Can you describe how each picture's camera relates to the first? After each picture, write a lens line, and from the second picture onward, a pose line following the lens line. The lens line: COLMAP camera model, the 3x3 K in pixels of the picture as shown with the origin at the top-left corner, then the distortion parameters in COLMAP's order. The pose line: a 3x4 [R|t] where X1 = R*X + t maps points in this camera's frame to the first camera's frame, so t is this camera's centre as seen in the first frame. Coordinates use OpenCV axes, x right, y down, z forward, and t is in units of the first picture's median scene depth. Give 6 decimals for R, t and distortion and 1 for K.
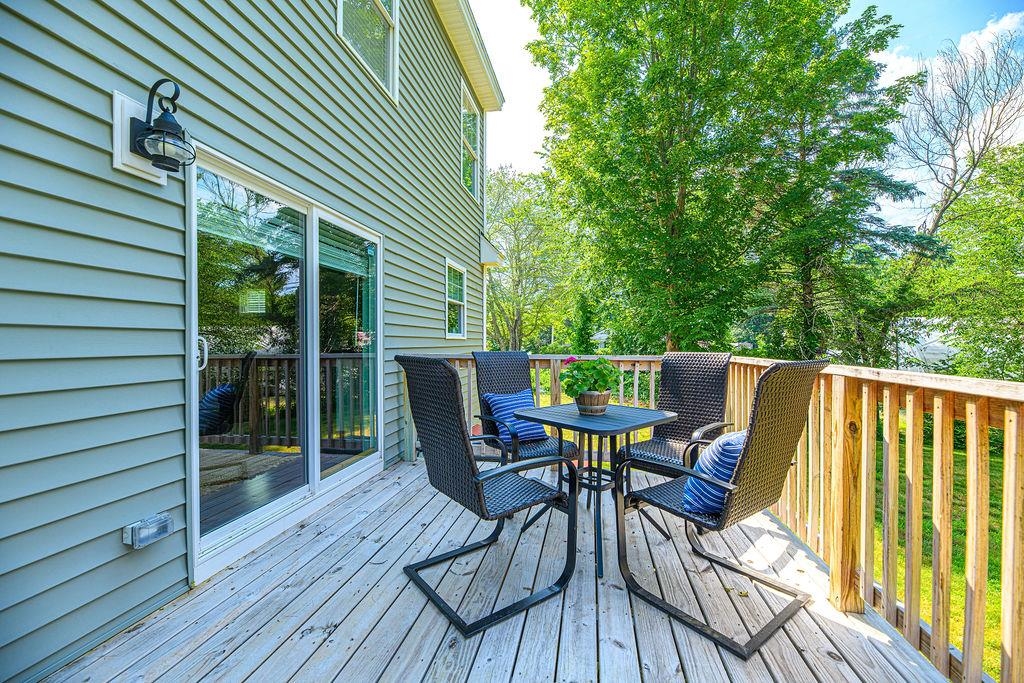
lens RADIAL K [[412.8, 0, 516.9], [0, 412.8, 343.9], [0, 0, 1]] dist [0.003776, -0.004225]
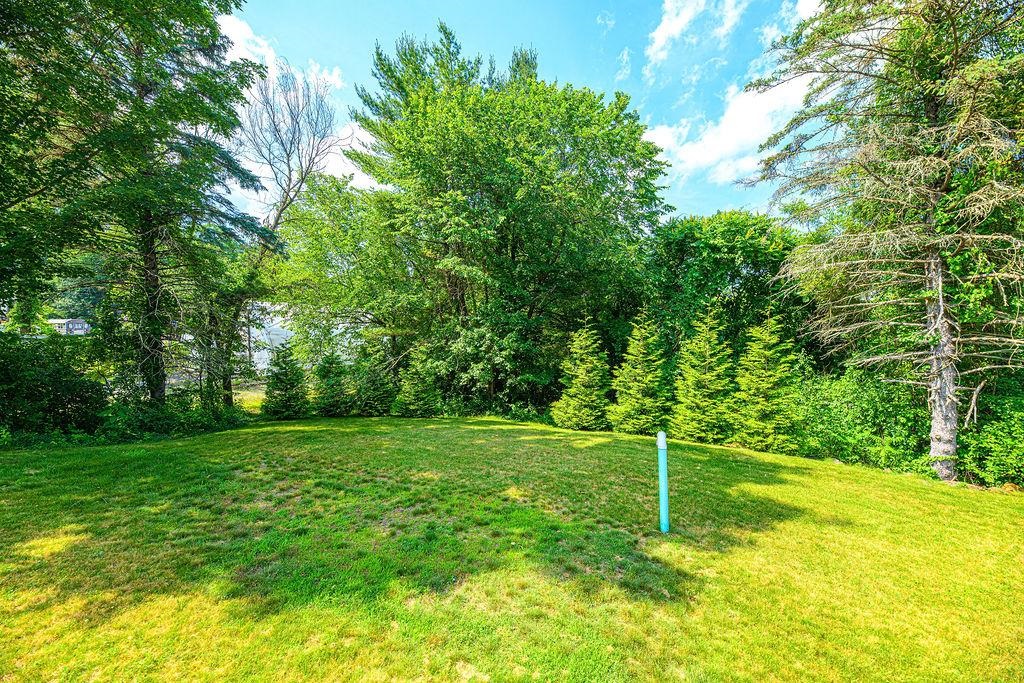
lens RADIAL K [[412.8, 0, 514.1], [0, 412.8, 344.2], [0, 0, 1]] dist [0.003776, -0.004225]
pose [[0.259042, -0.039863, 0.965043, 0.093881], [-0.015082, 0.998859, 0.045308, -0.019686], [-0.965748, -0.026291, 0.258145, 0.083959]]
